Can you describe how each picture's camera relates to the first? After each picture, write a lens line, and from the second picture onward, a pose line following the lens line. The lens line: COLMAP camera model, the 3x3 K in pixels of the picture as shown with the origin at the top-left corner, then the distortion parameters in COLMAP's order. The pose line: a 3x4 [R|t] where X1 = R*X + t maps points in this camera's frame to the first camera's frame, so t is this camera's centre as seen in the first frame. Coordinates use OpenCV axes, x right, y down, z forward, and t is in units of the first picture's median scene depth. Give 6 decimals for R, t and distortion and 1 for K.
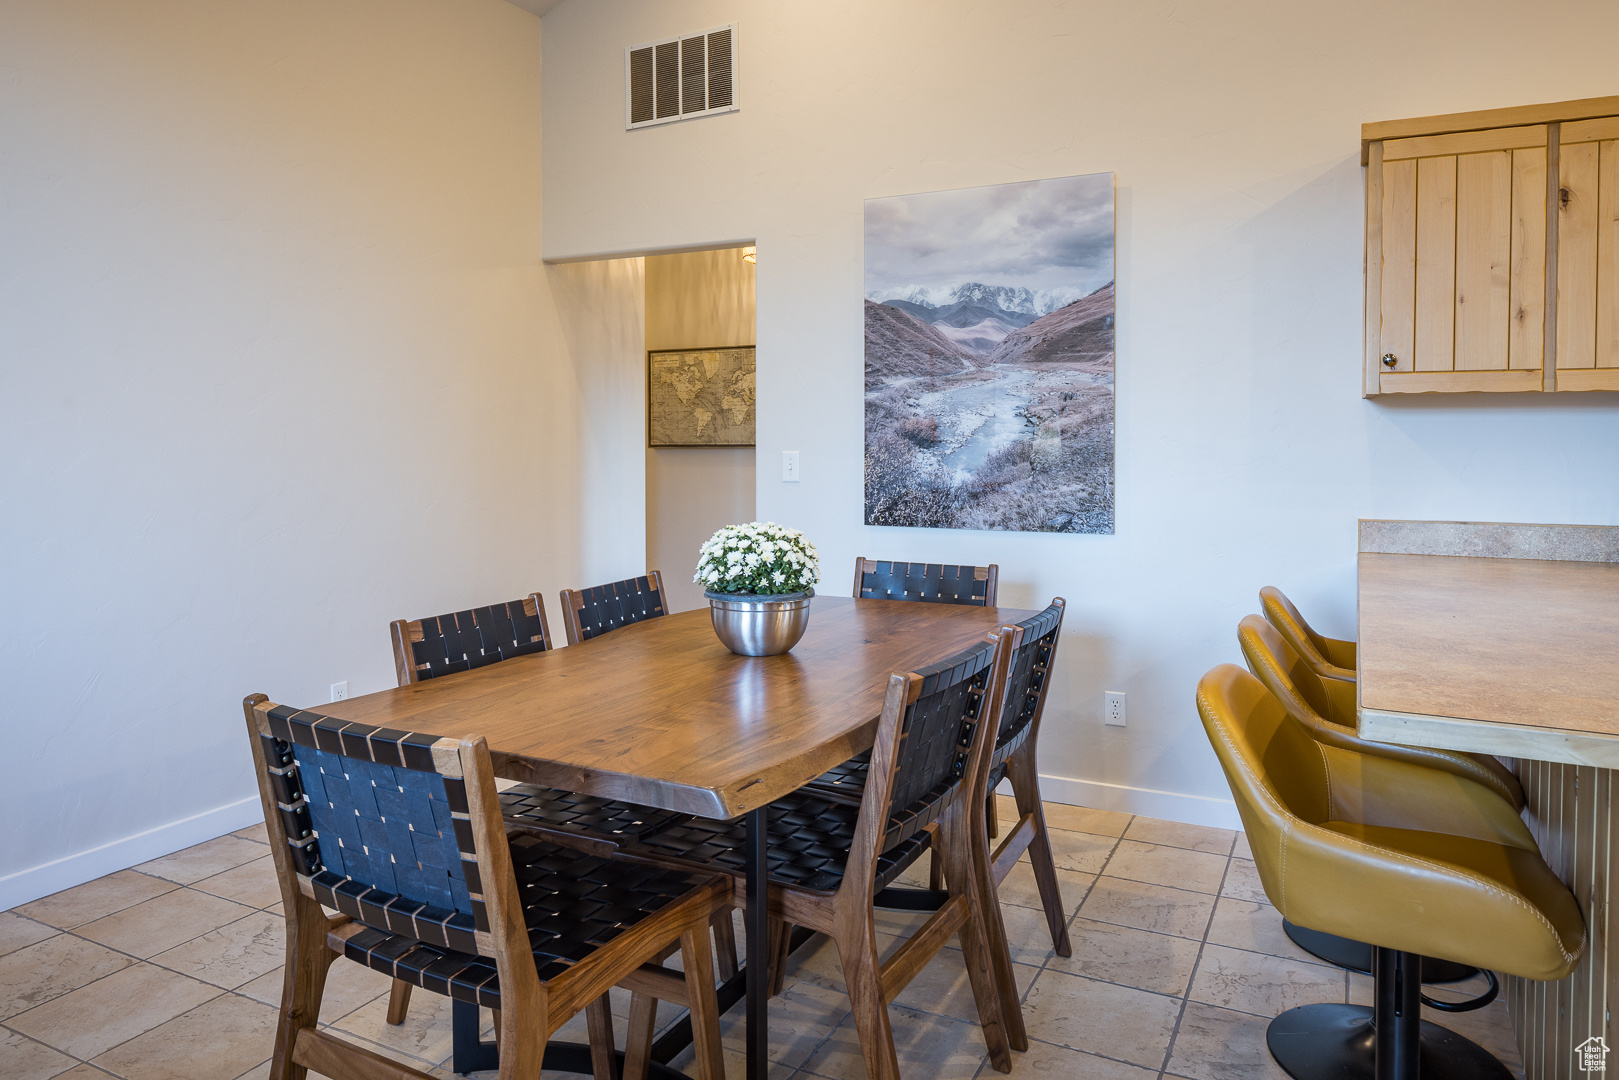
lens RADIAL K [[1097.4, 0, 789.7], [0, 1097.4, 451.9], [0, 0, 1]] dist [-0.008629, 0.001388]
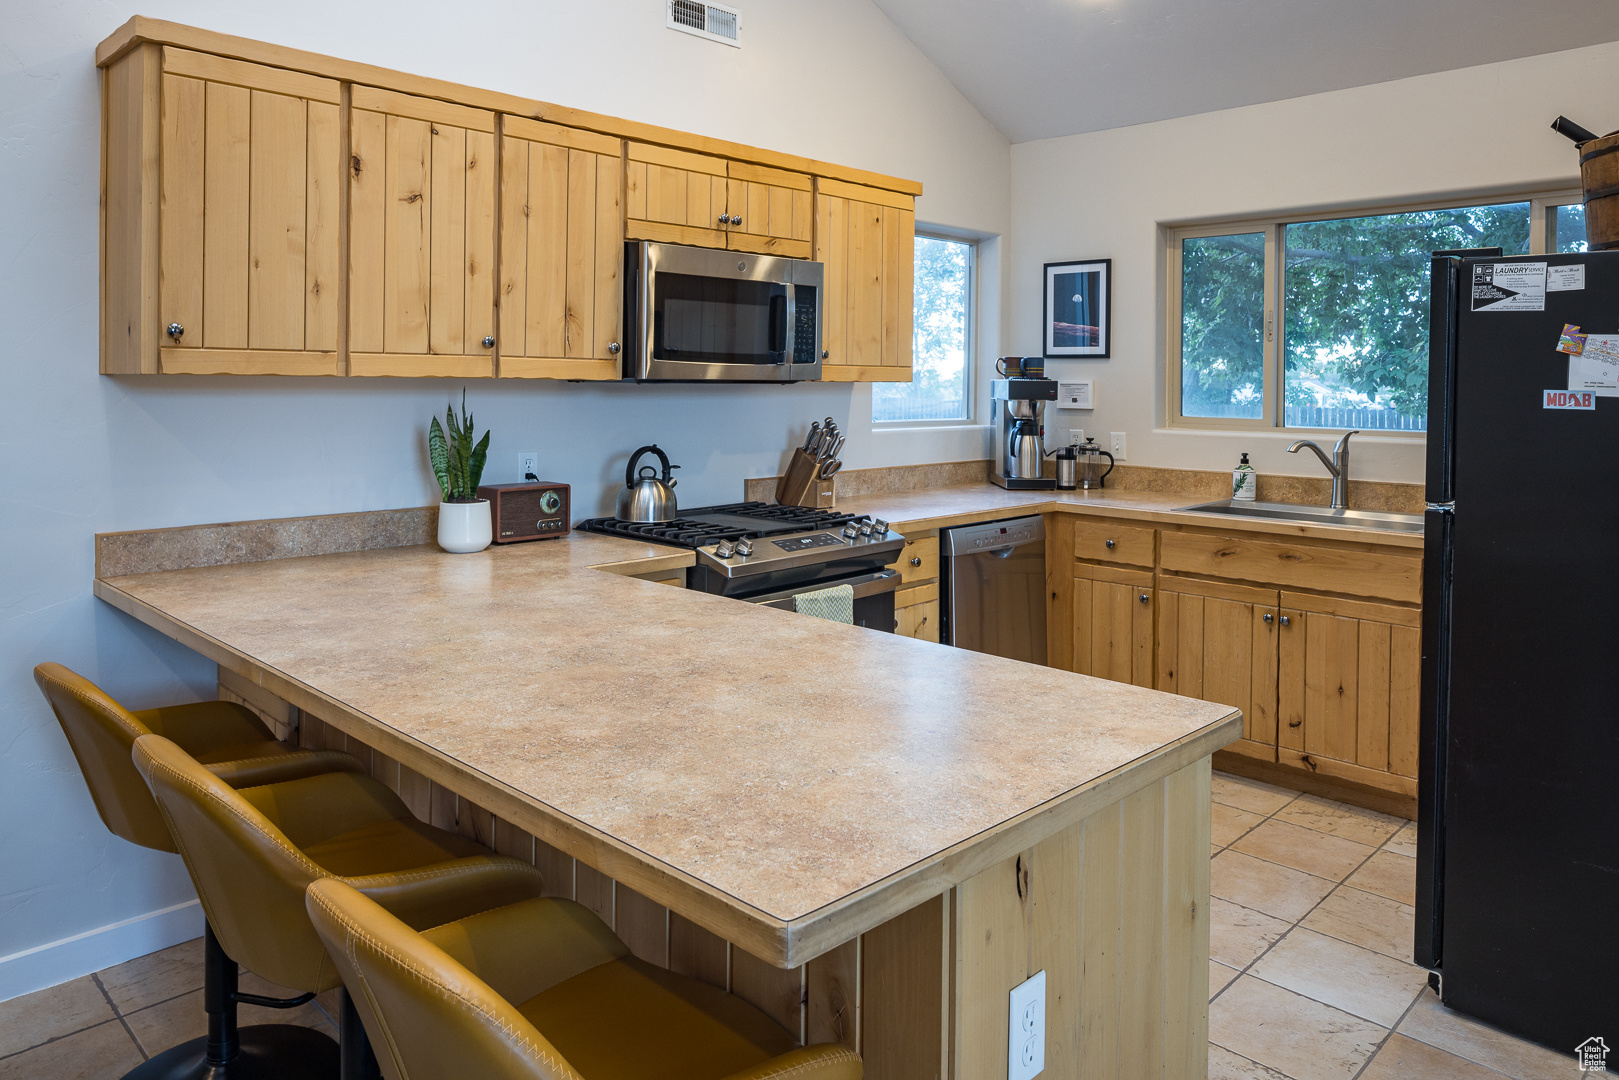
lens RADIAL K [[1097.4, 0, 790.4], [0, 1097.4, 391.5], [0, 0, 1]] dist [-0.008752, 0.000983]
pose [[0.302091, -0.007033, 0.953253, -0.048573], [0.005286, 0.999970, 0.005703, -0.035001], [-0.953264, 0.003317, 0.302119, 0.285001]]
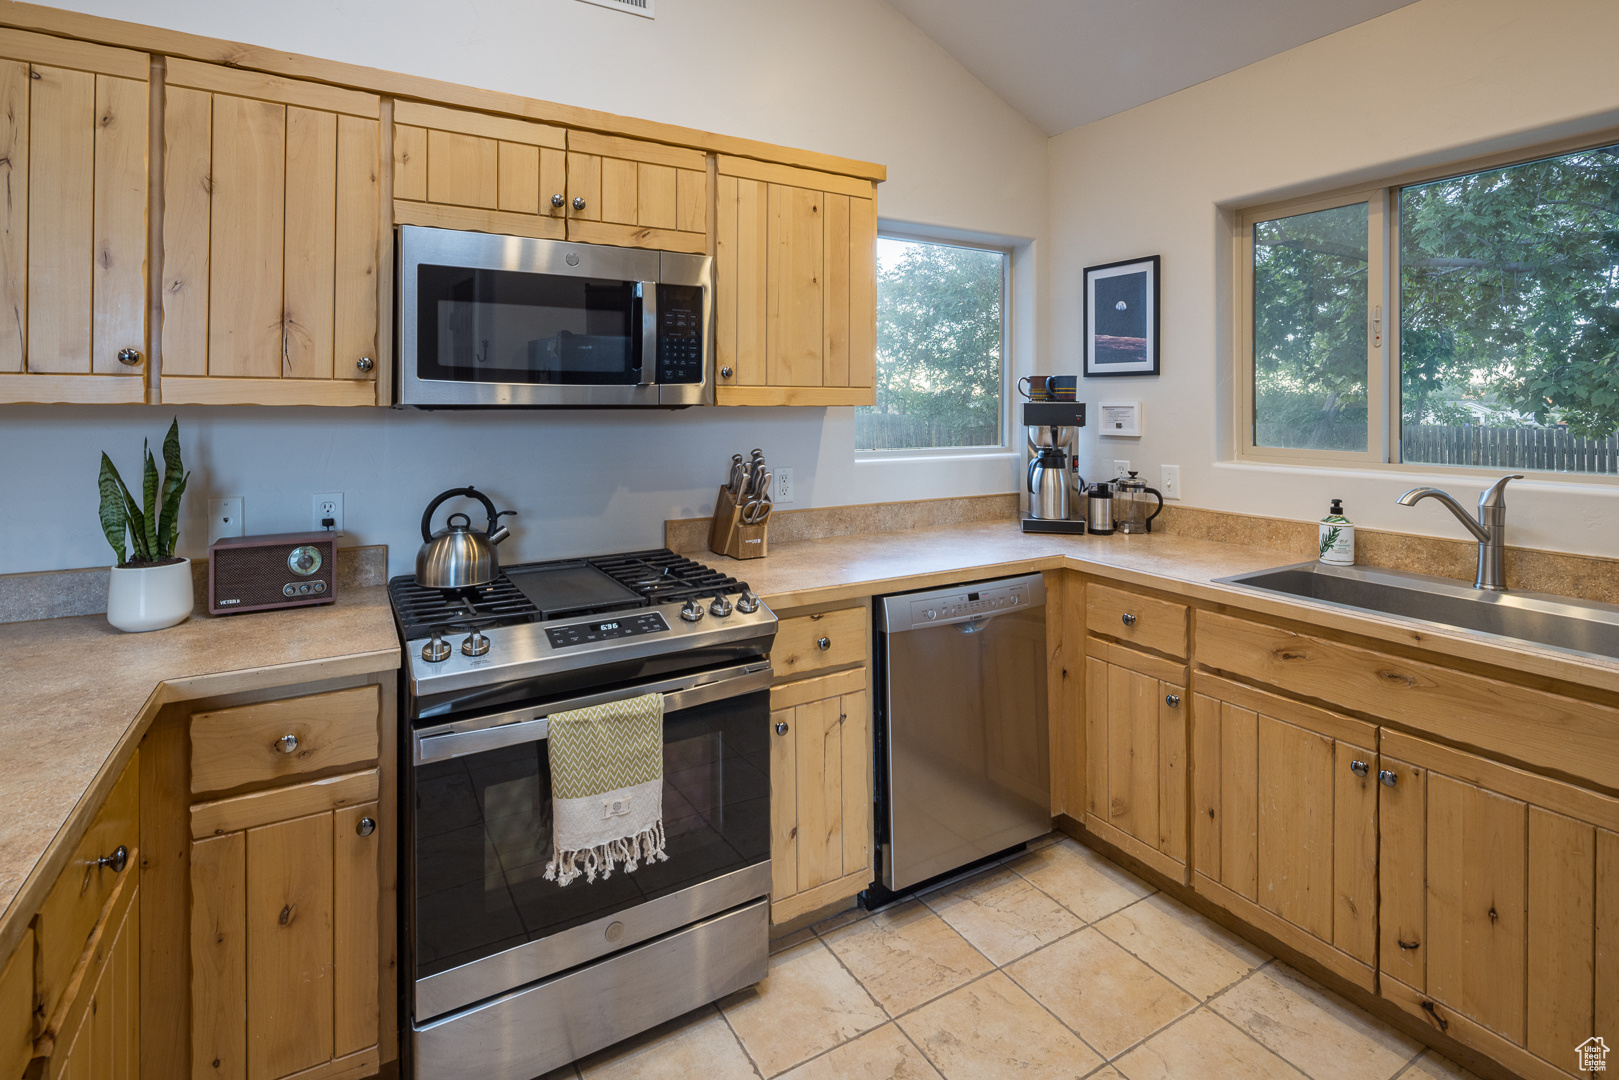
lens RADIAL K [[791.5, 0, 804.5], [0, 791.5, 406.1], [0, 0, 1]] dist [0.001681, -0.001438]
pose [[0.534680, -0.001143, 0.845054, 0.460685], [0.011233, 0.999920, -0.005755, -0.034178], [-0.844980, 0.012570, 0.534650, 0.196684]]
